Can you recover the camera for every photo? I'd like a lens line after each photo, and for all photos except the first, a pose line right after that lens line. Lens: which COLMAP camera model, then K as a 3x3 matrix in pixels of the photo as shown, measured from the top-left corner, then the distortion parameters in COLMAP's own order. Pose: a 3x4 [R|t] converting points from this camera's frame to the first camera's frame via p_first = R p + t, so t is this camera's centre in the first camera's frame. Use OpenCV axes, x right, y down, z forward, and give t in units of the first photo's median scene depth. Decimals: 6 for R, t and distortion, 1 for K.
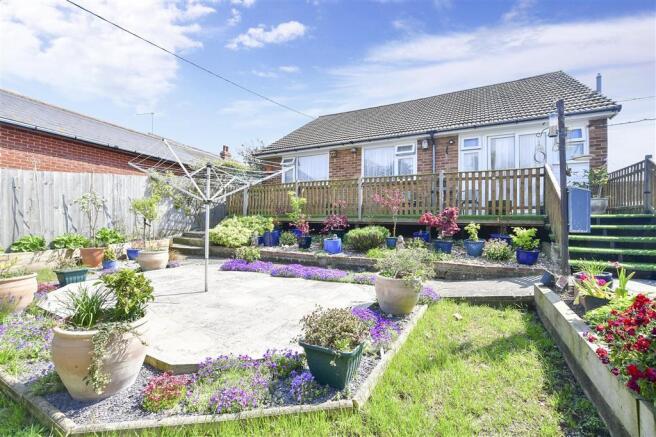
lens RADIAL K [[303.0, 0, 328.0], [0, 303.0, 218.5], [0, 0, 1]] dist [-0.000233, -0.000097]
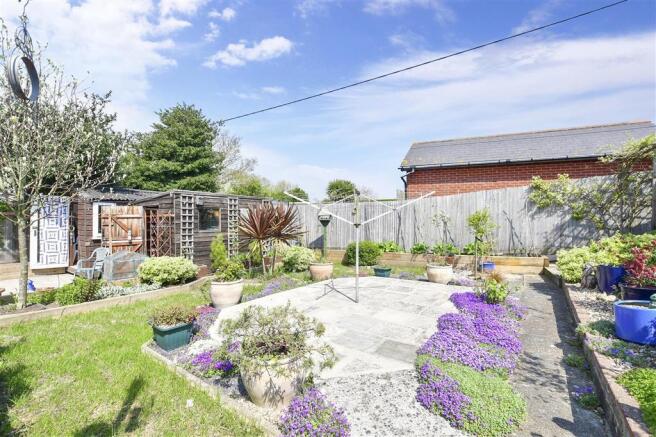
lens RADIAL K [[303.0, 0, 328.0], [0, 303.0, 218.5], [0, 0, 1]] dist [-0.000233, -0.000097]
pose [[-0.150350, 0.002634, -0.988629, 0.389142], [0.008212, 0.999965, 0.001416, -0.047742], [0.988599, -0.007906, -0.150366, 0.538647]]
